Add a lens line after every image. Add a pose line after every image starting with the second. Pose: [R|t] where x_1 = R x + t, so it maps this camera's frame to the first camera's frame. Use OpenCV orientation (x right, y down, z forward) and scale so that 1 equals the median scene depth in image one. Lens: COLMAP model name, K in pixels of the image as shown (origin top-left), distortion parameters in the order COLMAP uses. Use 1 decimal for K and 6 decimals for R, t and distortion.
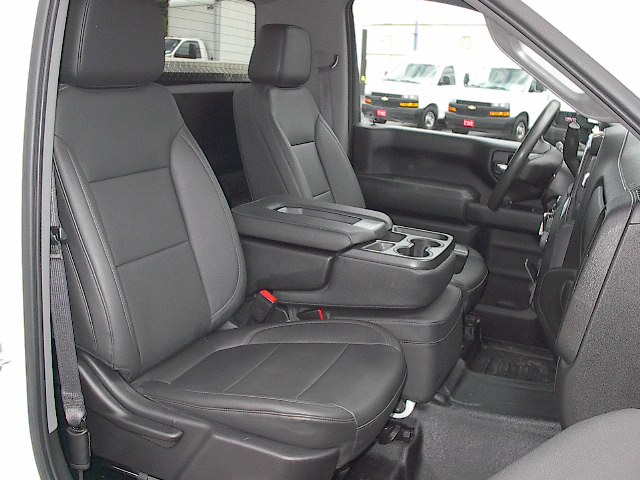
lens RADIAL K [[732.9, 0, 320.4], [0, 732.9, 238.0], [0, 0, 1]] dist [-0.156375, 0.055023]
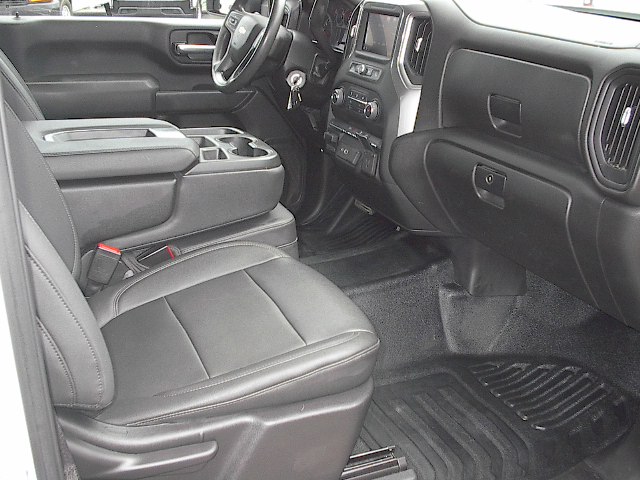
lens RADIAL K [[732.9, 0, 320.4], [0, 732.9, 238.0], [0, 0, 1]] dist [-0.156375, 0.055023]
pose [[0.676348, -0.295199, 0.674842, -0.433179], [0.172781, 0.954200, 0.244233, -0.080956], [-0.716031, -0.048586, 0.696376, 0.295821]]
